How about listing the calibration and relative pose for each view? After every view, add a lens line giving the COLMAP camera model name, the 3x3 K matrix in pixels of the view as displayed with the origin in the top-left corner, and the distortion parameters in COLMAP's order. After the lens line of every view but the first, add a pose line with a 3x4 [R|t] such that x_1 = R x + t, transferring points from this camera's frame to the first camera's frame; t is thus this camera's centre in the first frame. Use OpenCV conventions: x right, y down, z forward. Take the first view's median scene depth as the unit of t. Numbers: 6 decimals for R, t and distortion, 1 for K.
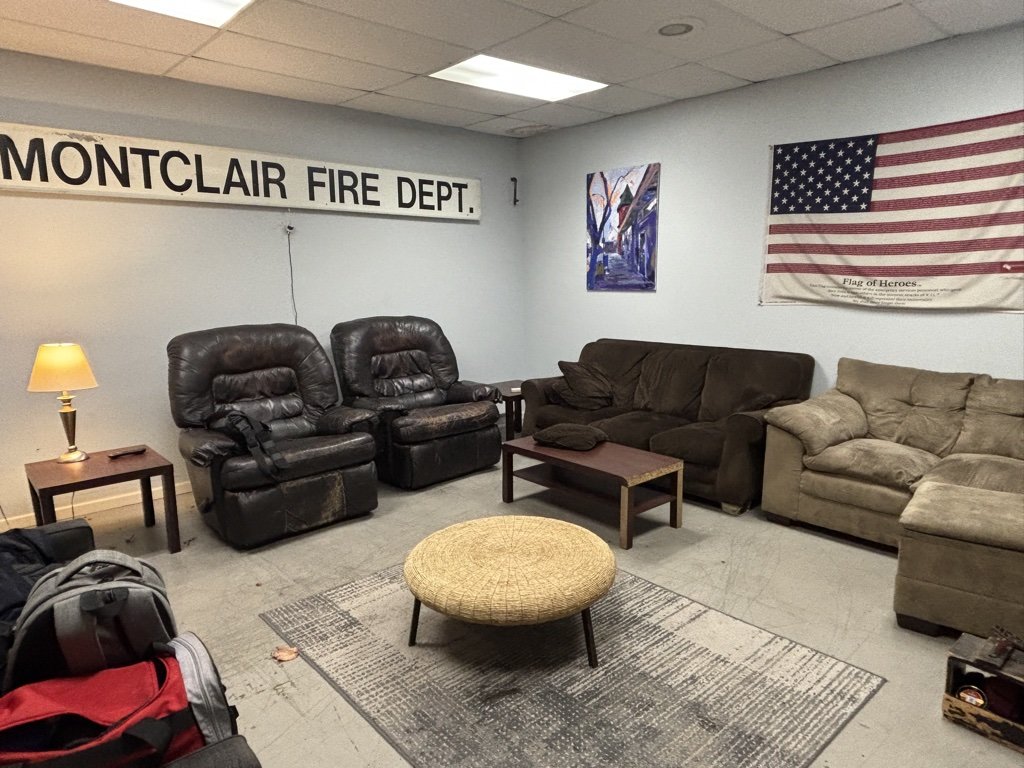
lens RADIAL K [[642.6, 0, 508.9], [0, 642.6, 382.3], [0, 0, 1]] dist [0.065014, -0.086462]
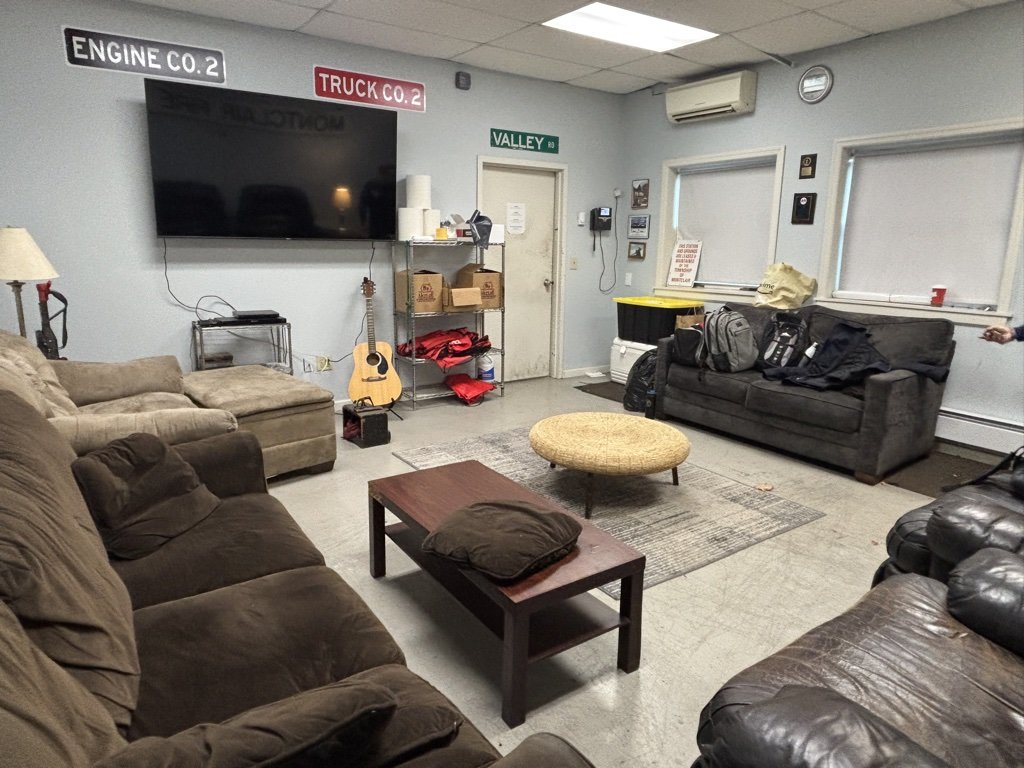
lens RADIAL K [[642.6, 0, 508.9], [0, 642.6, 382.3], [0, 0, 1]] dist [0.065014, -0.086462]
pose [[-0.993060, -0.025705, 0.114763, 0.052192], [0.018738, 0.928776, 0.370167, -0.303351], [-0.116104, 0.369748, -0.921849, 2.071120]]
